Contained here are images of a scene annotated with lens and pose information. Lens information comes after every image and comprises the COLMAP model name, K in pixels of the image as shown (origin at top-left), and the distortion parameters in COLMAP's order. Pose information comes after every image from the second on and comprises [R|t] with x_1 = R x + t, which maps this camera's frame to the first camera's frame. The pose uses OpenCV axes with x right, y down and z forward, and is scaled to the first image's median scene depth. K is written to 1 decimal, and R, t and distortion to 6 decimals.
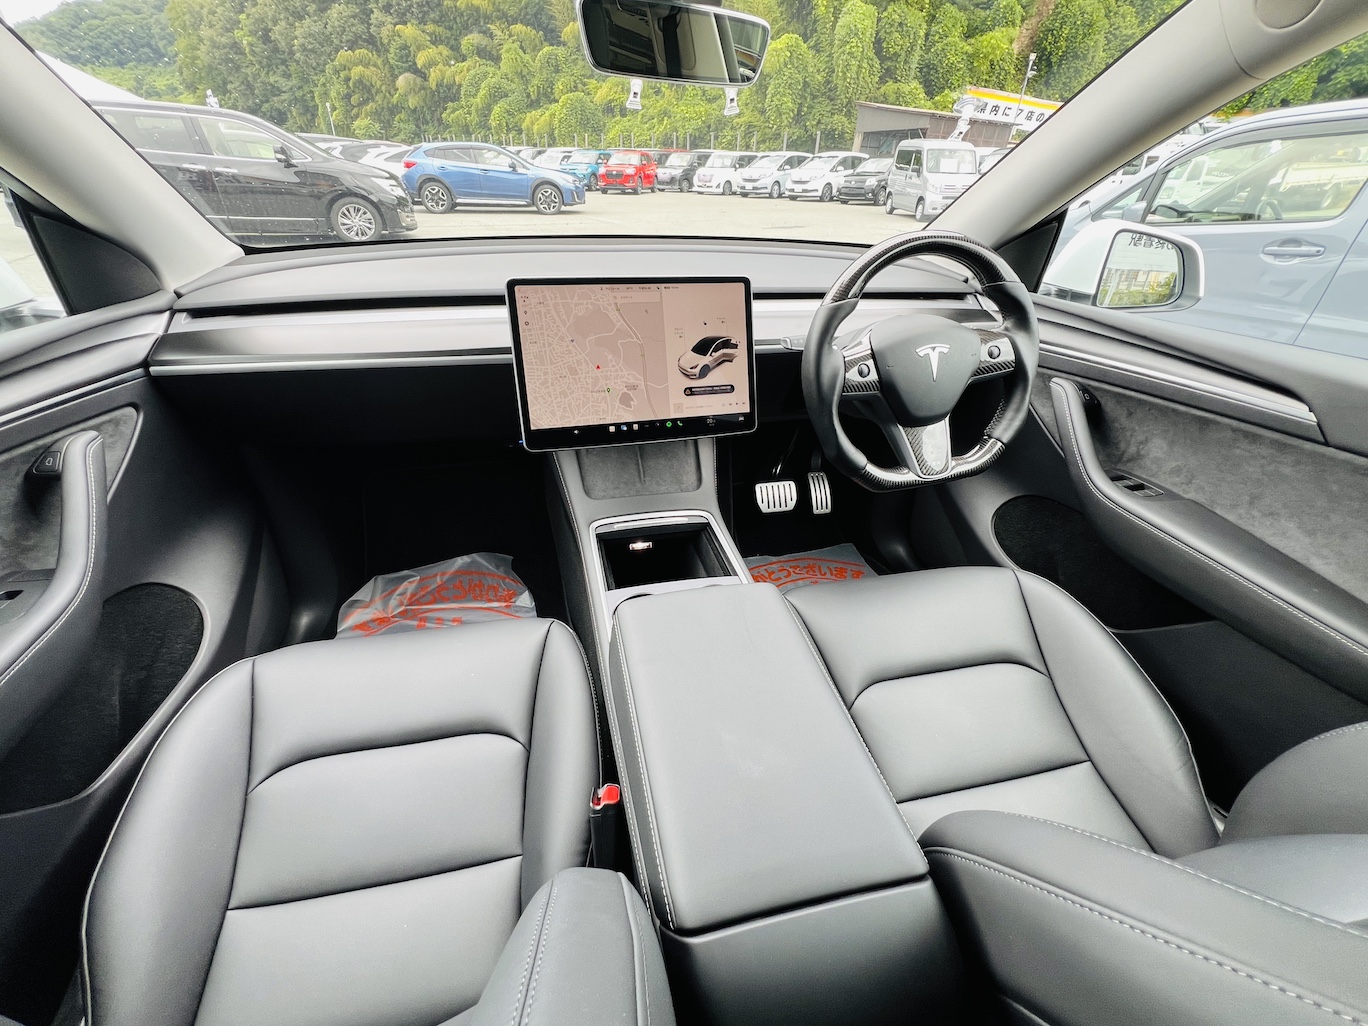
lens RADIAL K [[580.2, 0, 681.8], [0, 580.2, 515.4], [0, 0, 1]] dist [-0.003086, 0.000324]
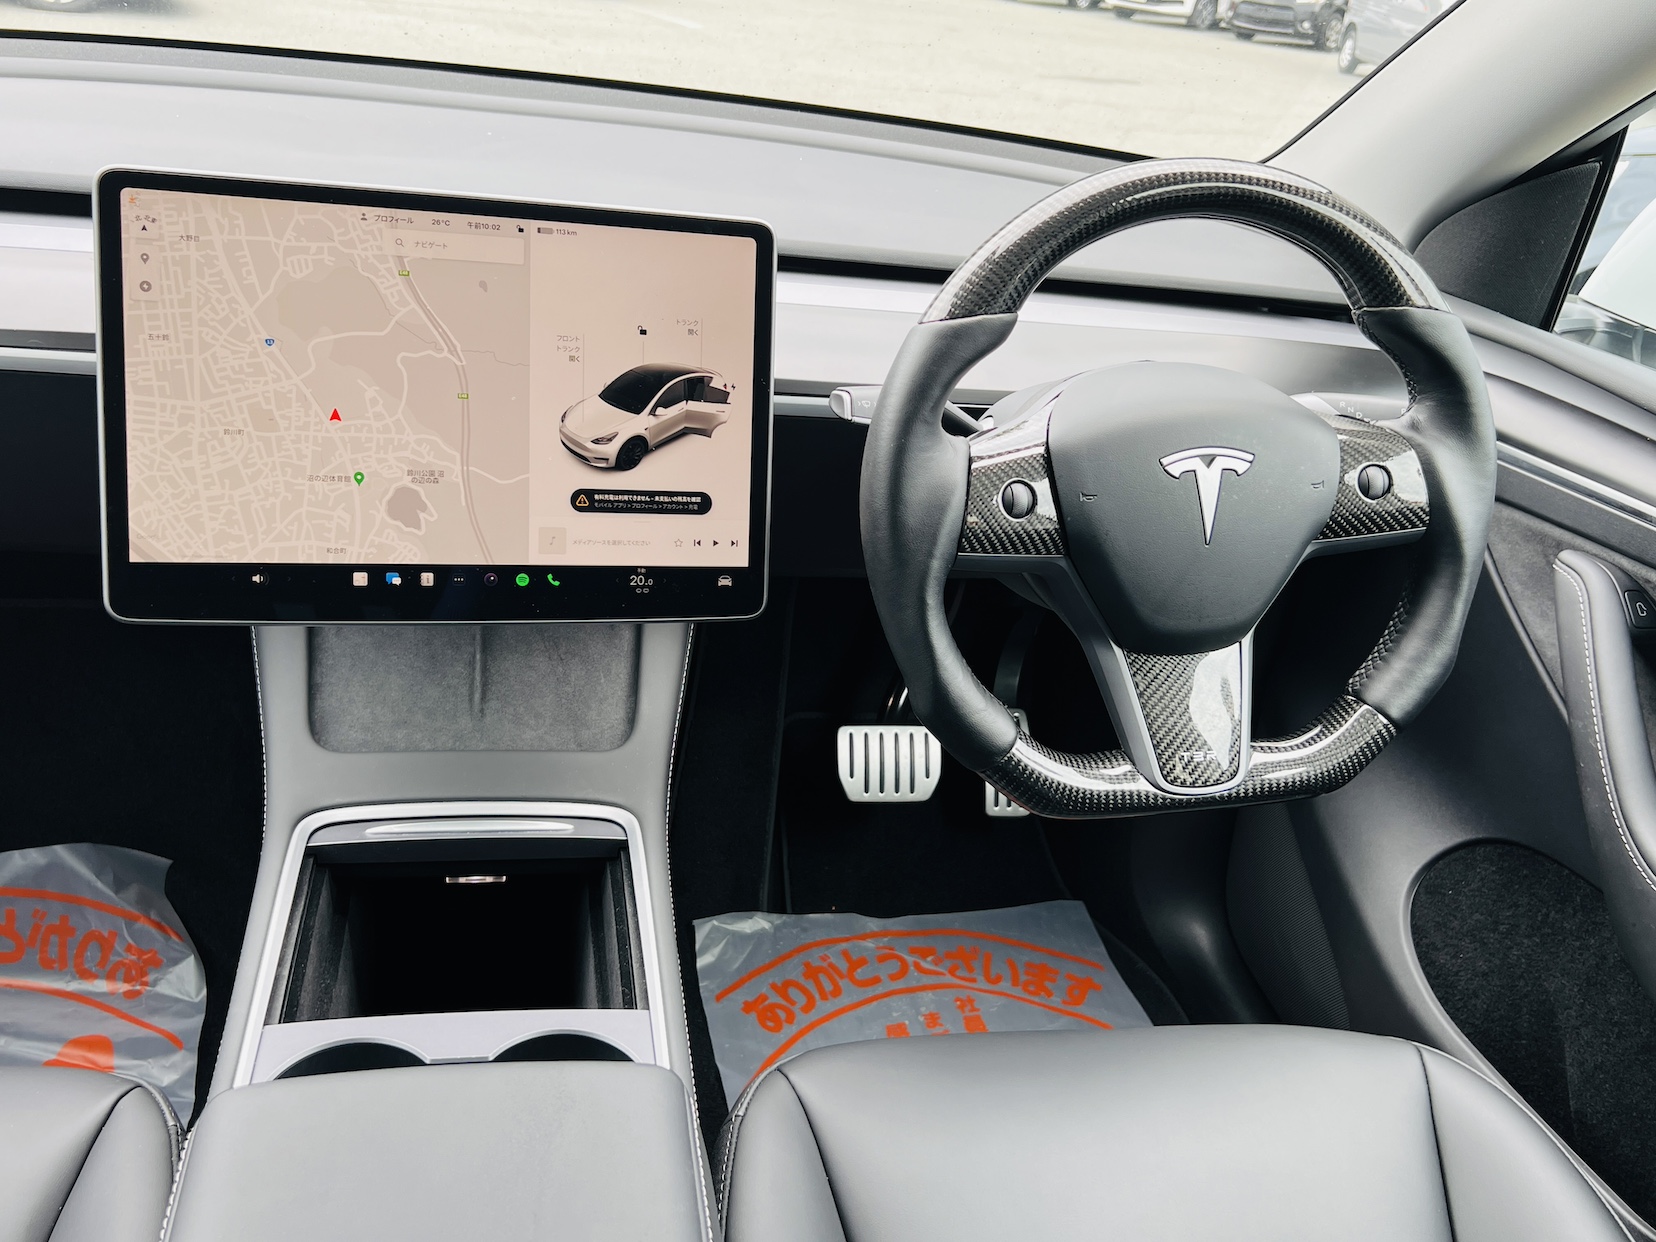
lens RADIAL K [[1432.7, 0, 828.2], [0, 1432.7, 608.3], [0, 0, 1]] dist [0.041142, -0.063199]
pose [[0.995021, 0.098273, 0.016609, 0.162267], [-0.096337, 0.991045, -0.092462, -0.071721], [-0.025546, 0.090402, 0.995578, 0.066545]]
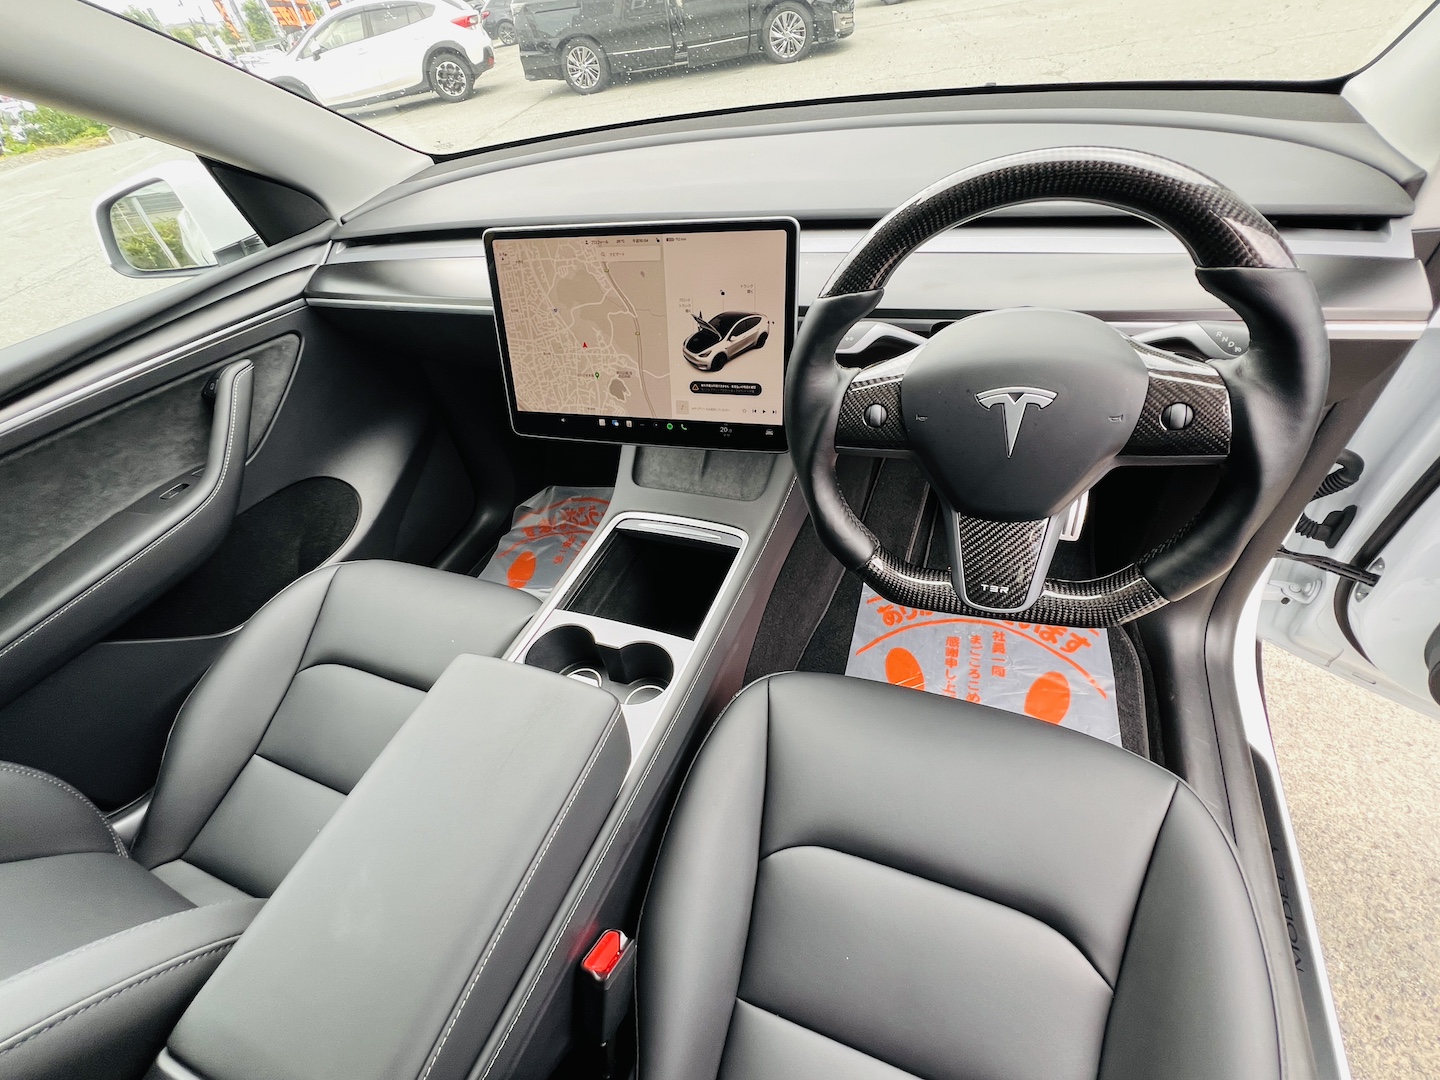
lens RADIAL K [[623.3, 0, 714.8], [0, 623.3, 540.3], [0, 0, 1]] dist [-0.001813, 0.000810]
pose [[0.820083, 0.278821, -0.499723, 0.480056], [-0.149445, 0.947315, 0.283305, -0.256483], [0.552386, -0.157652, 0.818544, 0.333859]]
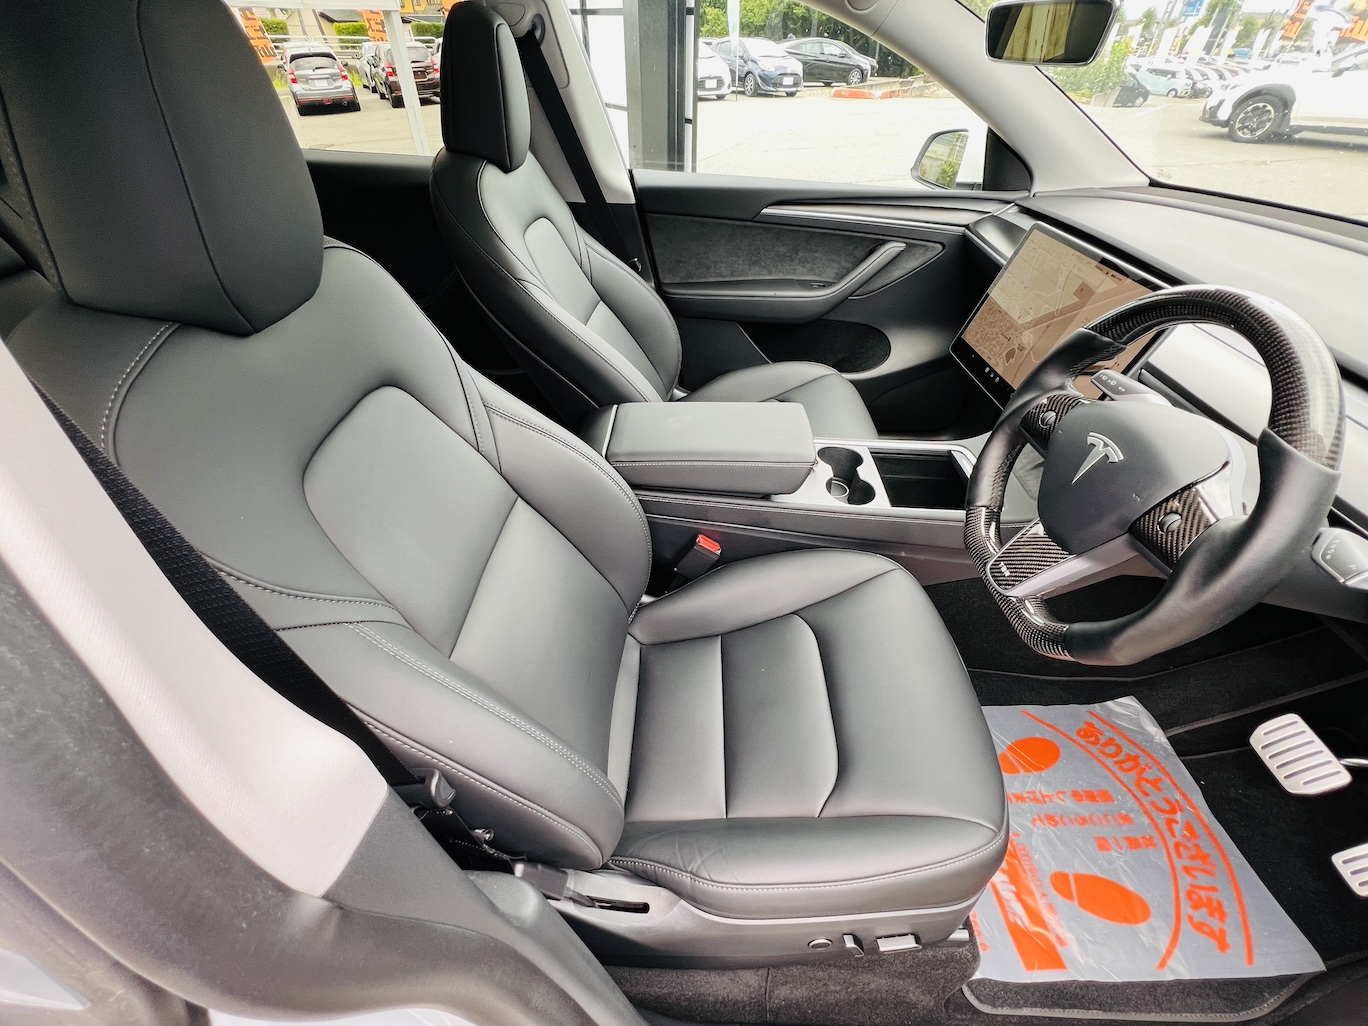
lens RADIAL K [[592.1, 0, 687.2], [0, 592.1, 515.0], [0, 0, 1]] dist [-0.001813, 0.000810]
pose [[-0.238086, 0.589648, -0.771771, 1.042190], [-0.516525, 0.596061, 0.614747, -0.376122], [0.822507, 0.545001, 0.162654, 0.472415]]
